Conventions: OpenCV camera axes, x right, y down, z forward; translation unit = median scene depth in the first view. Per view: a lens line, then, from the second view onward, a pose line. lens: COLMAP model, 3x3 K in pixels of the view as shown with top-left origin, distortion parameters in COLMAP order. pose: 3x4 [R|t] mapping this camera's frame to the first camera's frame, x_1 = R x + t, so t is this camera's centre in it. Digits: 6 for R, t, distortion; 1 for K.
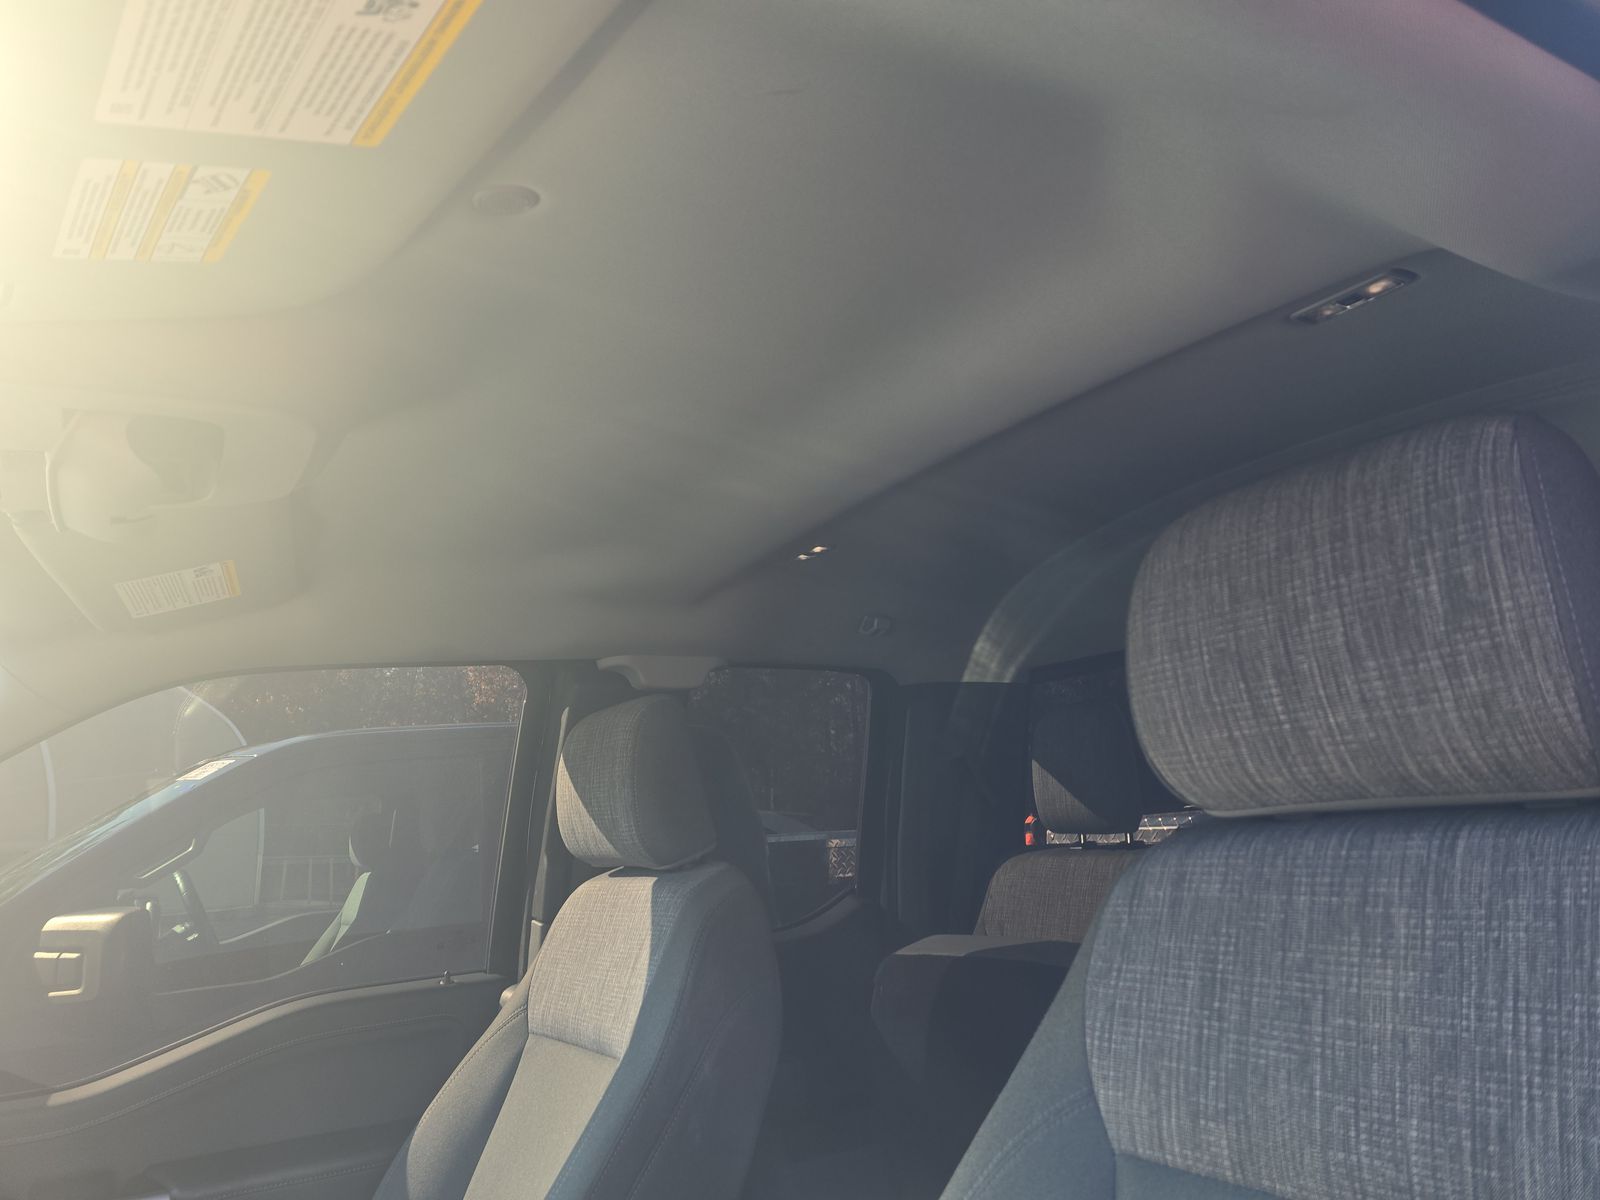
lens RADIAL K [[1059.3, 0, 800.0], [0, 1059.3, 600.0], [0, 0, 1]] dist [0.055994, -0.060864]
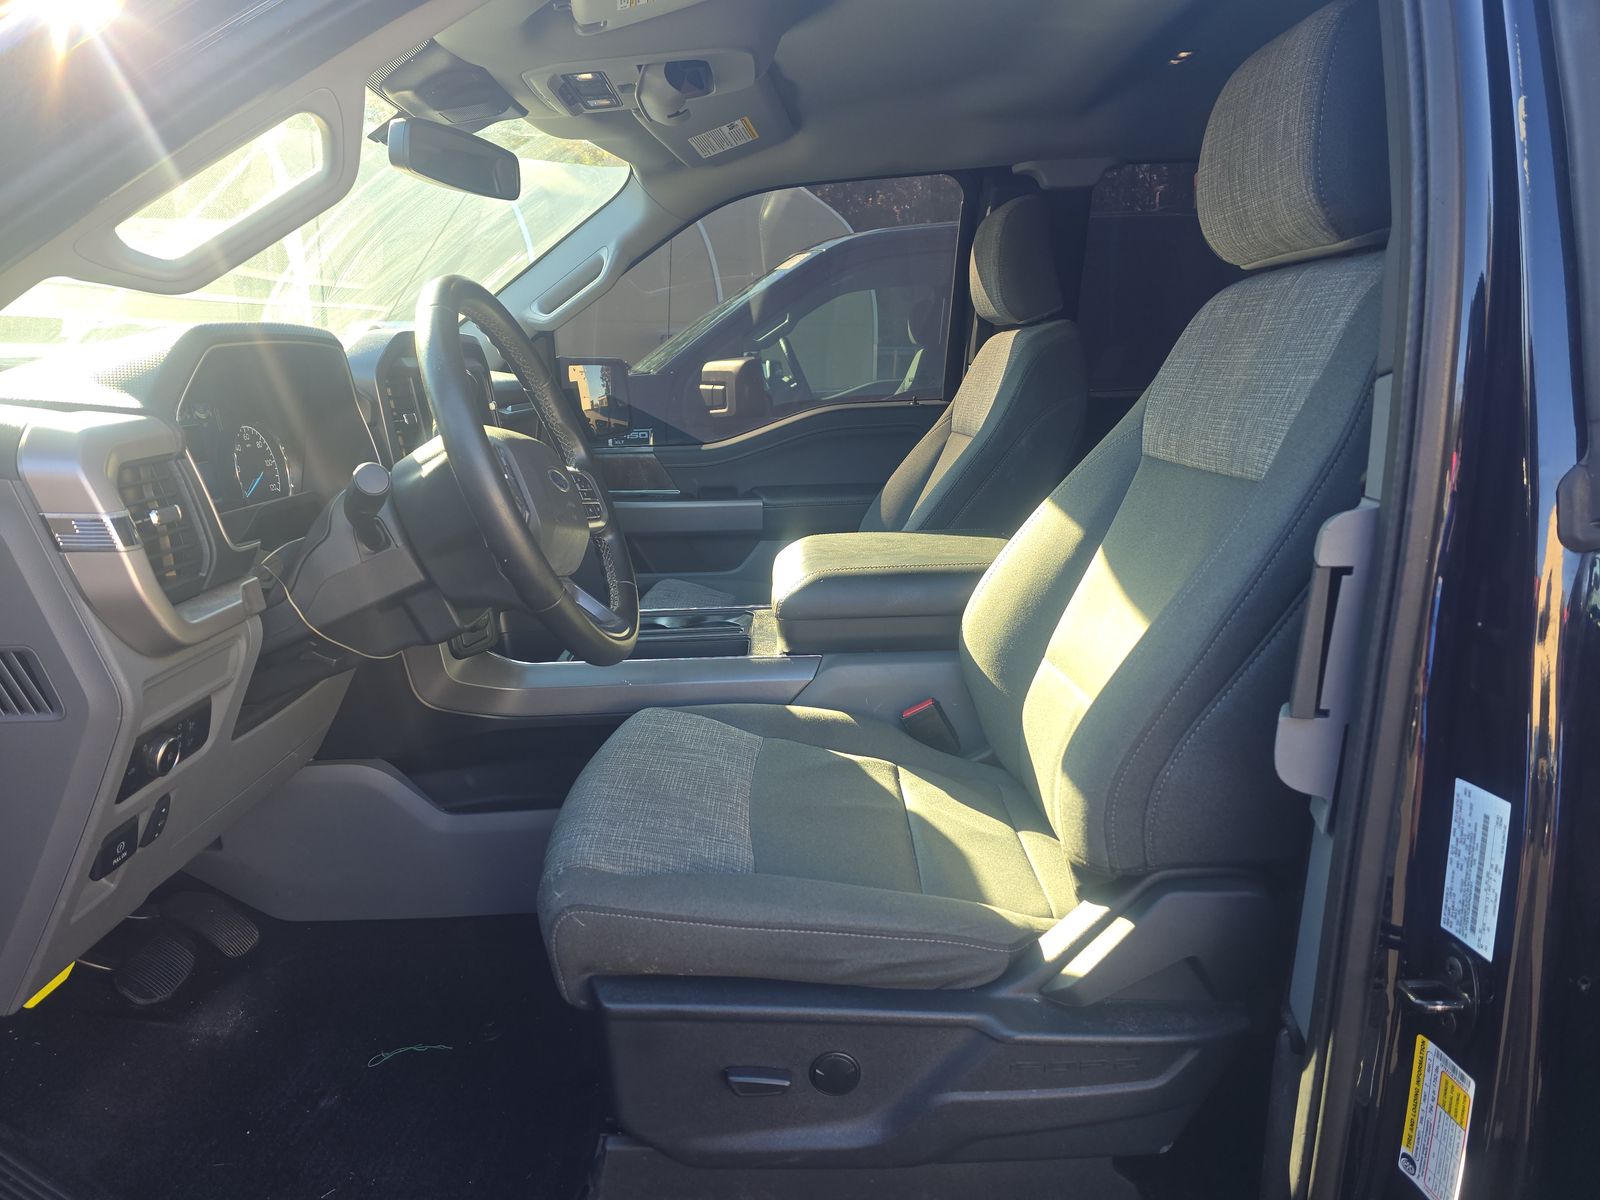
lens RADIAL K [[1059.3, 0, 800.0], [0, 1059.3, 600.0], [0, 0, 1]] dist [0.055994, -0.060864]
pose [[0.862485, 0.147642, -0.484068, 0.286432], [0.082255, 0.902885, 0.421939, -0.035588], [0.499354, -0.403733, 0.766580, -0.328753]]
